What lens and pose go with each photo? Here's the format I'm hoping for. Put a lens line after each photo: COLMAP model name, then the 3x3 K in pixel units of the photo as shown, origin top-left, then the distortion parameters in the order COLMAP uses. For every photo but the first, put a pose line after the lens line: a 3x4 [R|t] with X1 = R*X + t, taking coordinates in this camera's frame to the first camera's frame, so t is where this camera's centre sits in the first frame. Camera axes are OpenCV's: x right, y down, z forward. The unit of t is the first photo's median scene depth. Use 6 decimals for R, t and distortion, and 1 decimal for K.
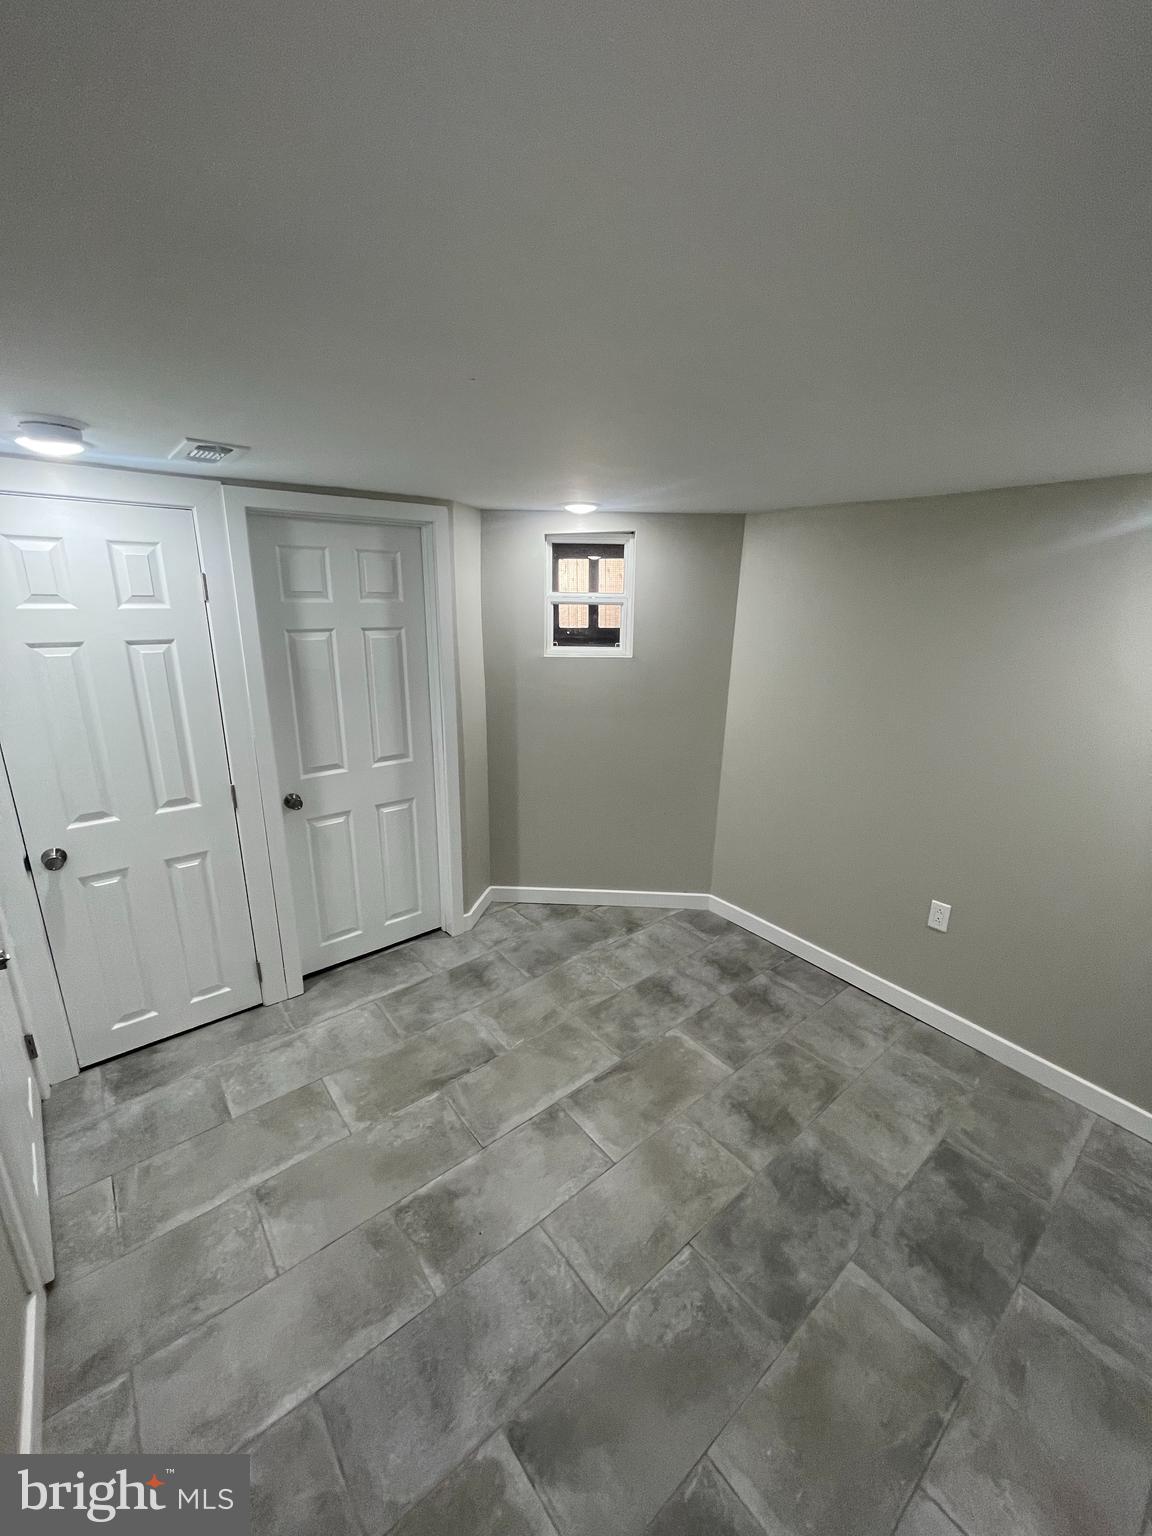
lens RADIAL K [[617.2, 0, 577.5], [0, 617.2, 758.5], [0, 0, 1]] dist [0.000924, 0.003190]
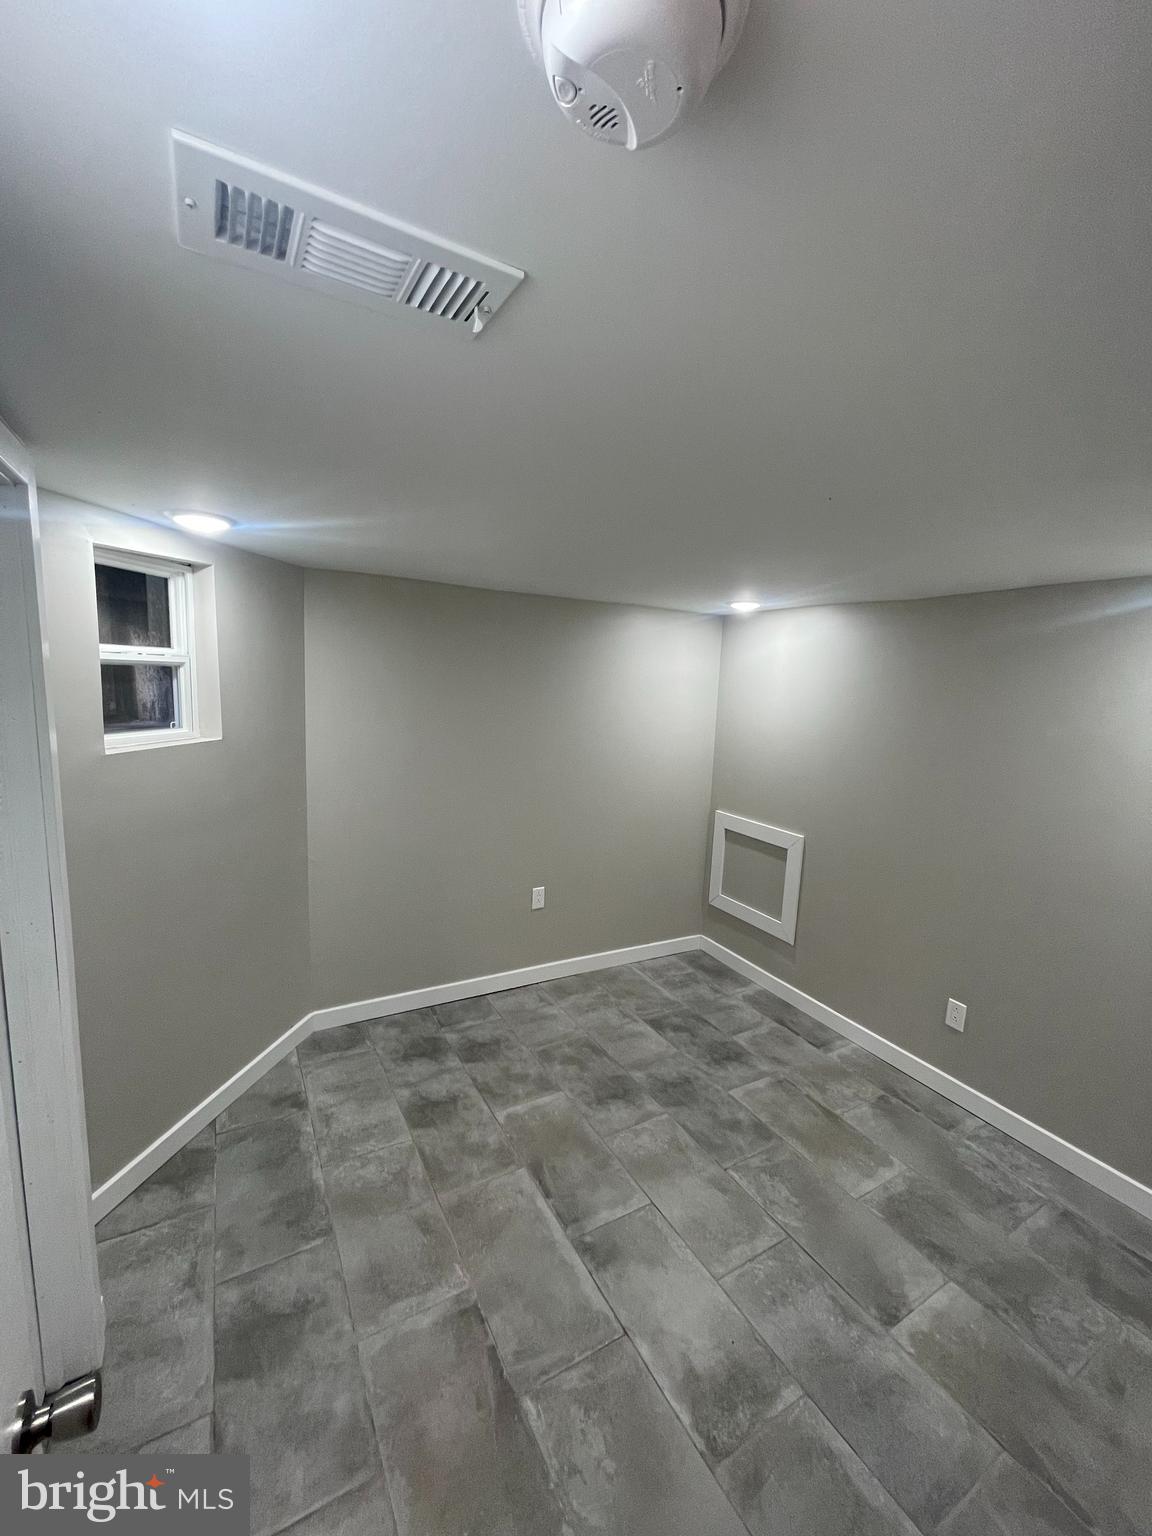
lens RADIAL K [[617.2, 0, 583.8], [0, 617.2, 764.8], [0, 0, 1]] dist [0.000924, 0.003190]
pose [[0.156708, -0.140591, 0.977587, -0.744171], [0.220540, 0.969805, 0.104120, -0.161306], [-0.962707, 0.199280, 0.182982, 0.667096]]
